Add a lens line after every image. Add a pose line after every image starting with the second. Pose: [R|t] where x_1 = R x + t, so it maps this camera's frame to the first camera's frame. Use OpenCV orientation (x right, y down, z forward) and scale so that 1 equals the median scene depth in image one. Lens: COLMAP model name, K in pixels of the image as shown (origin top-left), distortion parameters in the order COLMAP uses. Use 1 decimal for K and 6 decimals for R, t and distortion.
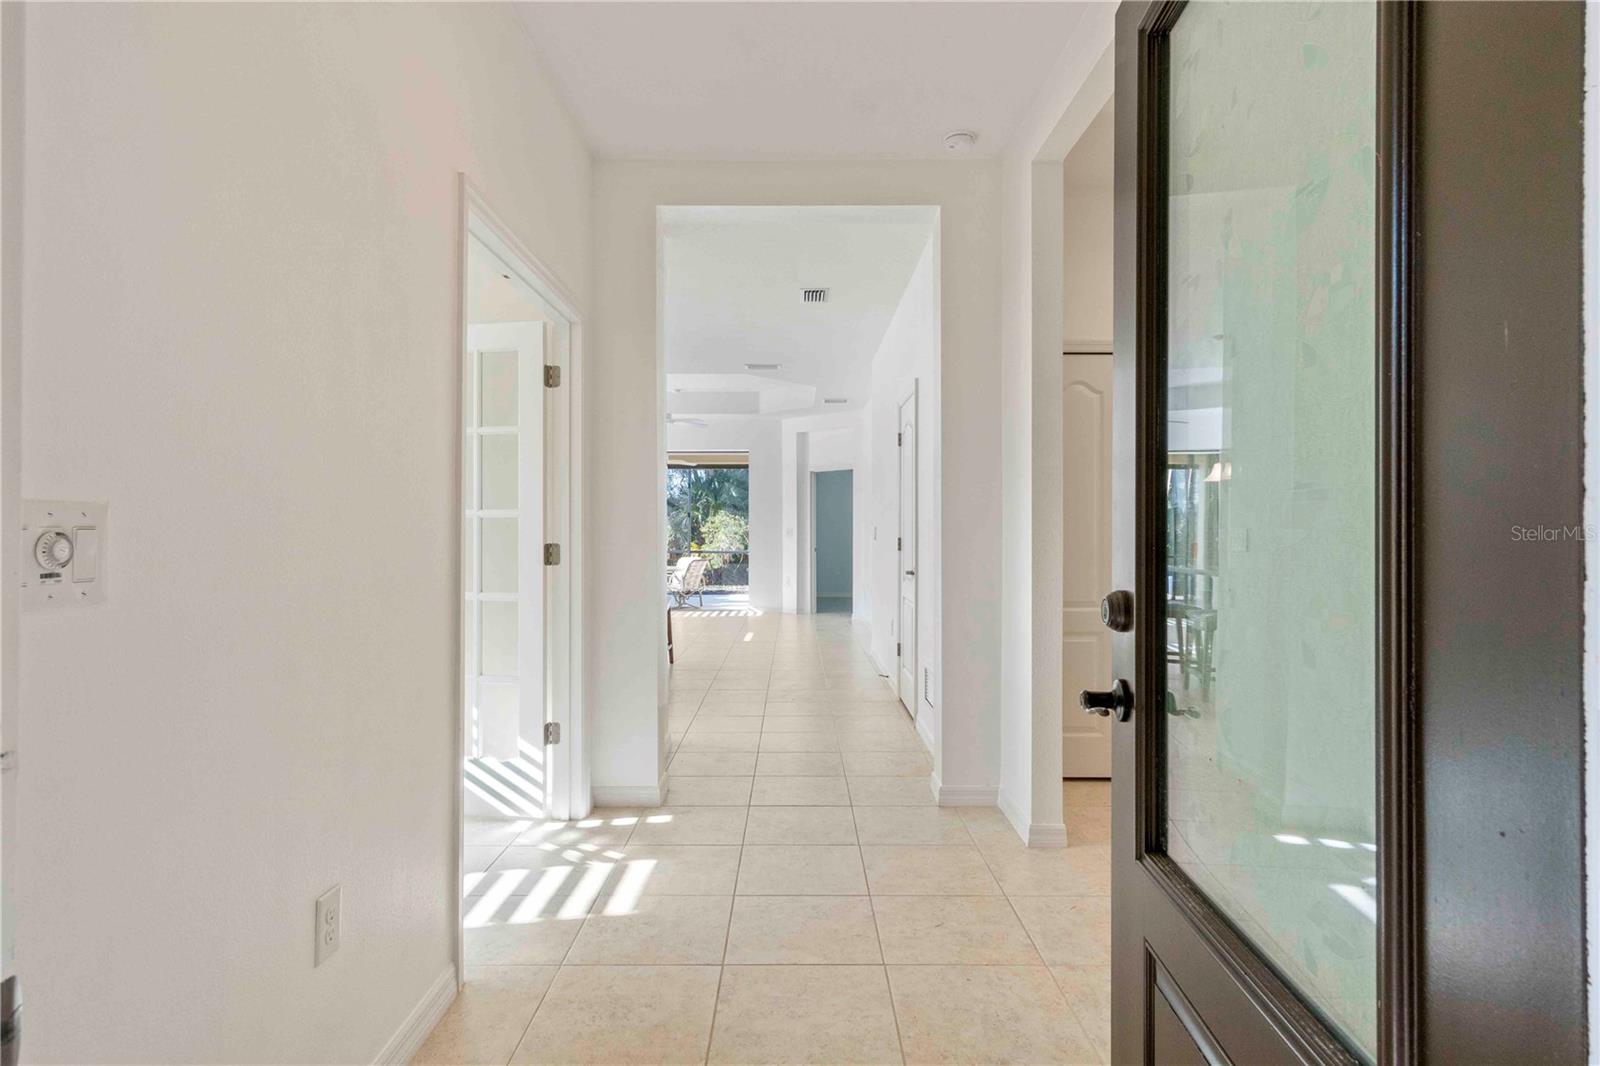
lens RADIAL K [[849.7, 0, 803.1], [0, 849.7, 529.9], [0, 0, 1]] dist [0.003359, 0.000510]
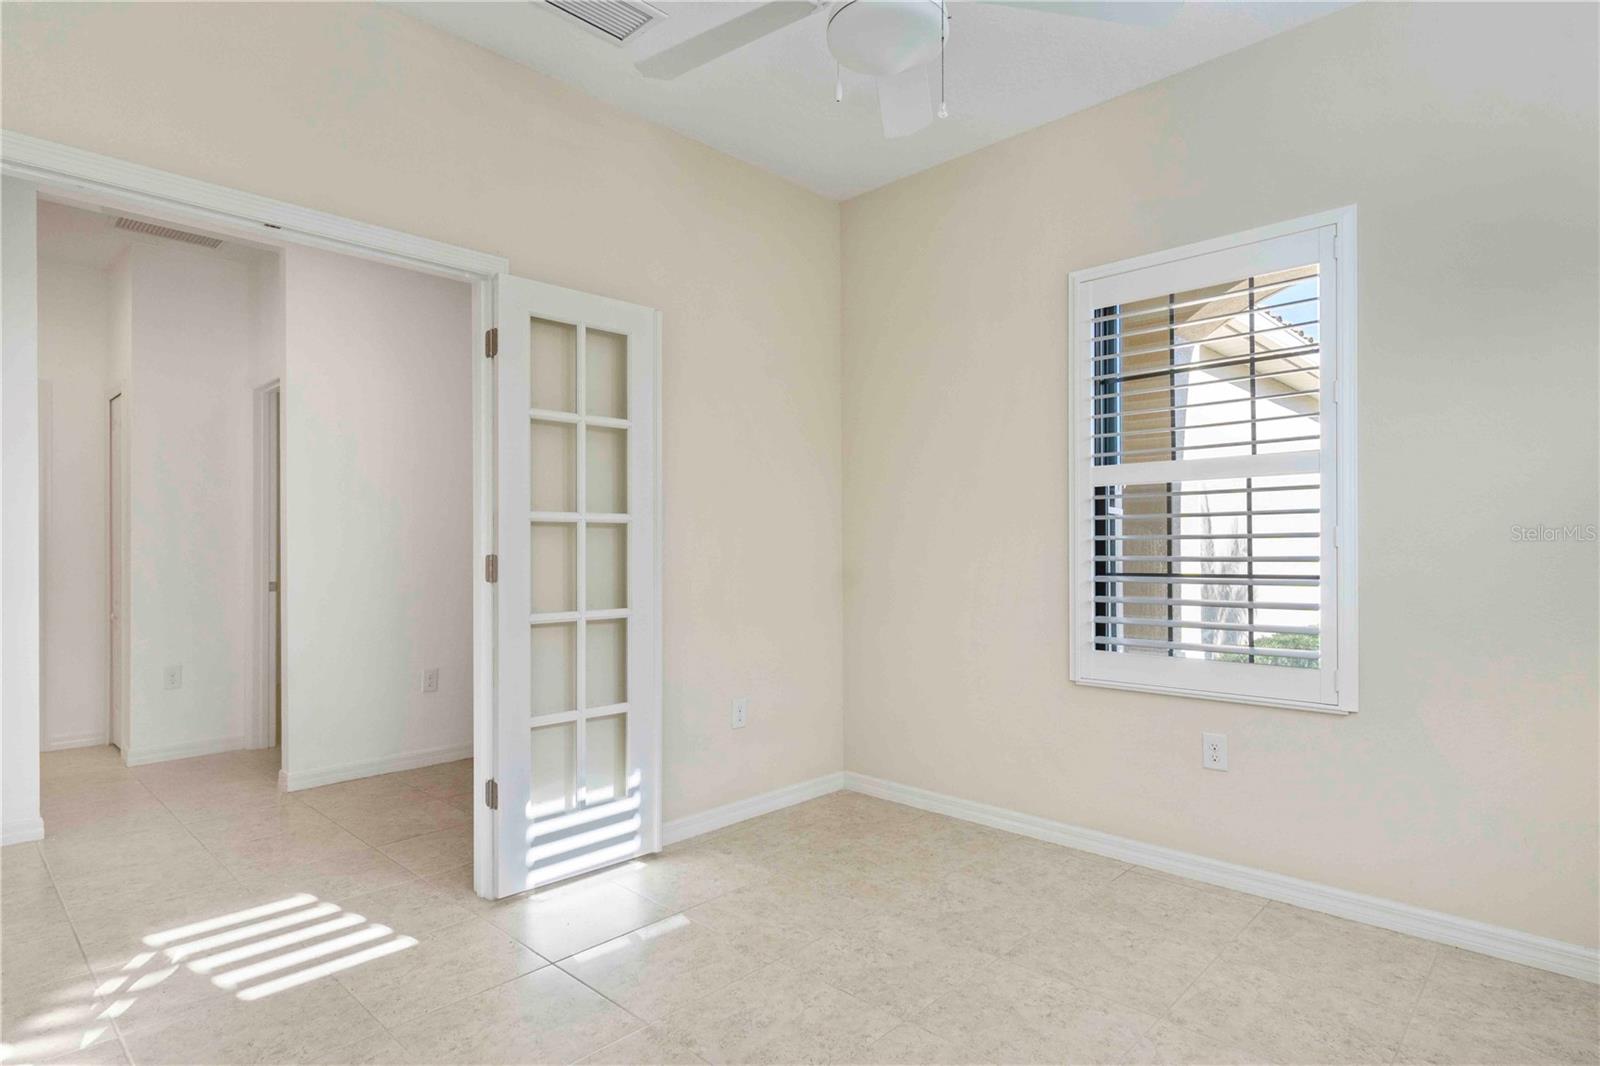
lens RADIAL K [[849.7, 0, 801.4], [0, 849.7, 539.0], [0, 0, 1]] dist [0.003359, 0.000510]
pose [[-0.720044, 0.003859, 0.693918, -1.192639], [-0.000573, 0.999981, -0.006155, 0.002631], [-0.693929, -0.004829, -0.720028, 1.138992]]
